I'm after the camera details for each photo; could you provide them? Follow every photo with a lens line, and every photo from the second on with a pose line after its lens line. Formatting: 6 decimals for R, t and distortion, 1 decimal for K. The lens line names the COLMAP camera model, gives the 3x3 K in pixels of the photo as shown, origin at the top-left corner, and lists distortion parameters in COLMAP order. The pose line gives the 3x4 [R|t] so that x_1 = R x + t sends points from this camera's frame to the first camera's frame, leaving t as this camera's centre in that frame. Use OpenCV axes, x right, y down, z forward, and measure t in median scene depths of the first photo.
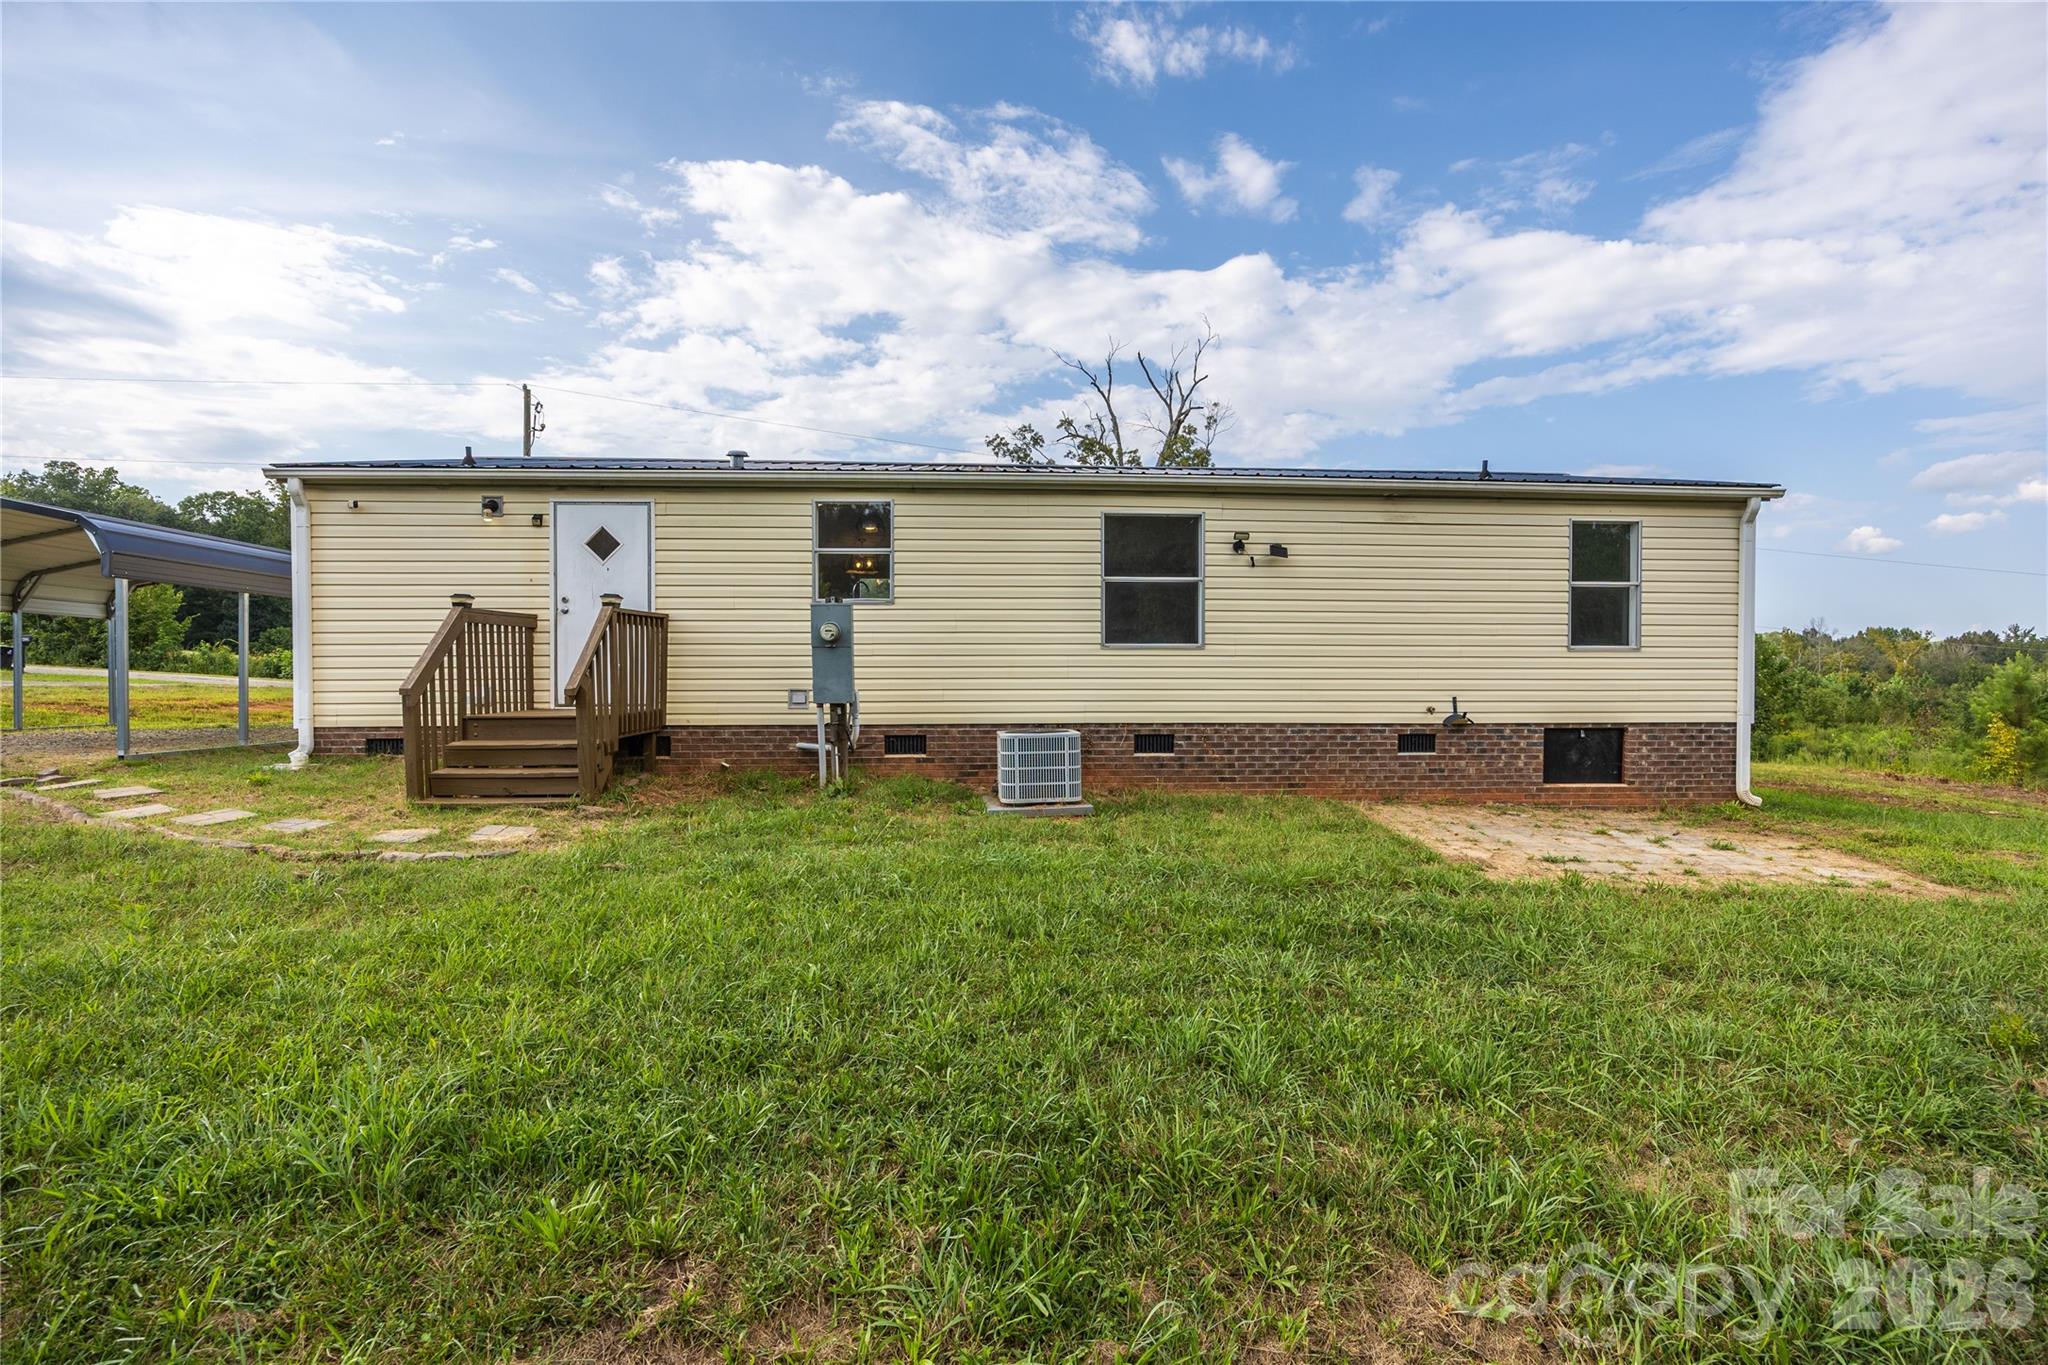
lens RADIAL K [[973.4, 0, 1039.0], [0, 973.4, 683.2], [0, 0, 1]] dist [-0.018900, -0.001733]
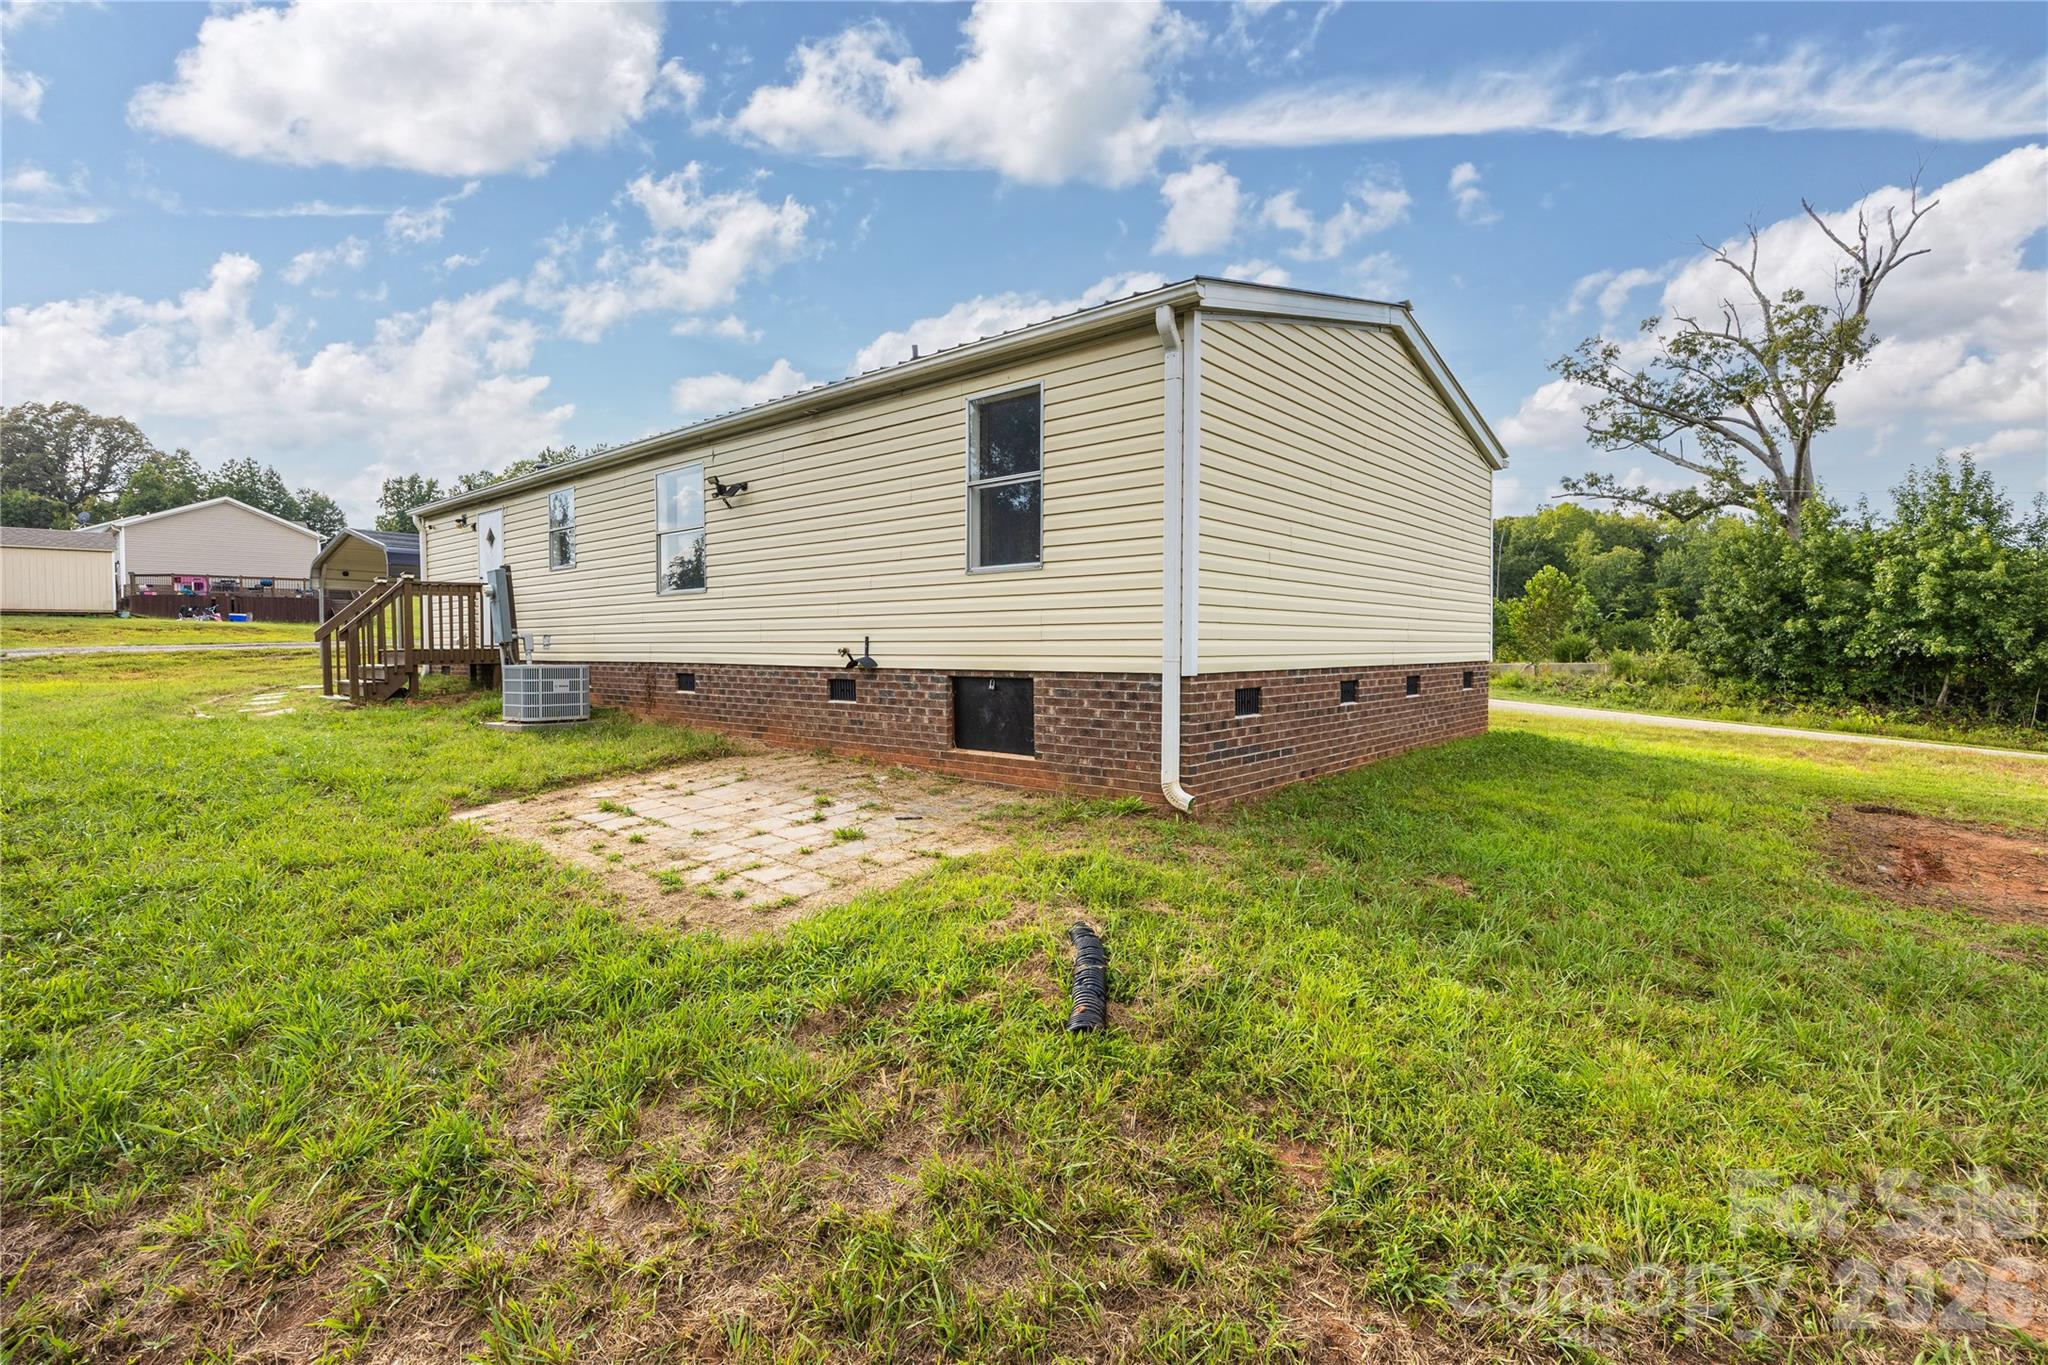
lens RADIAL K [[906.9, 0, 1028.2], [0, 906.9, 678.3], [0, 0, 1]] dist [-0.012181, -0.000141]
pose [[0.723466, 0.021535, -0.690024, 1.067825], [0.002243, 0.999435, 0.033543, 0.024006], [0.690356, -0.025815, 0.723009, 0.516415]]
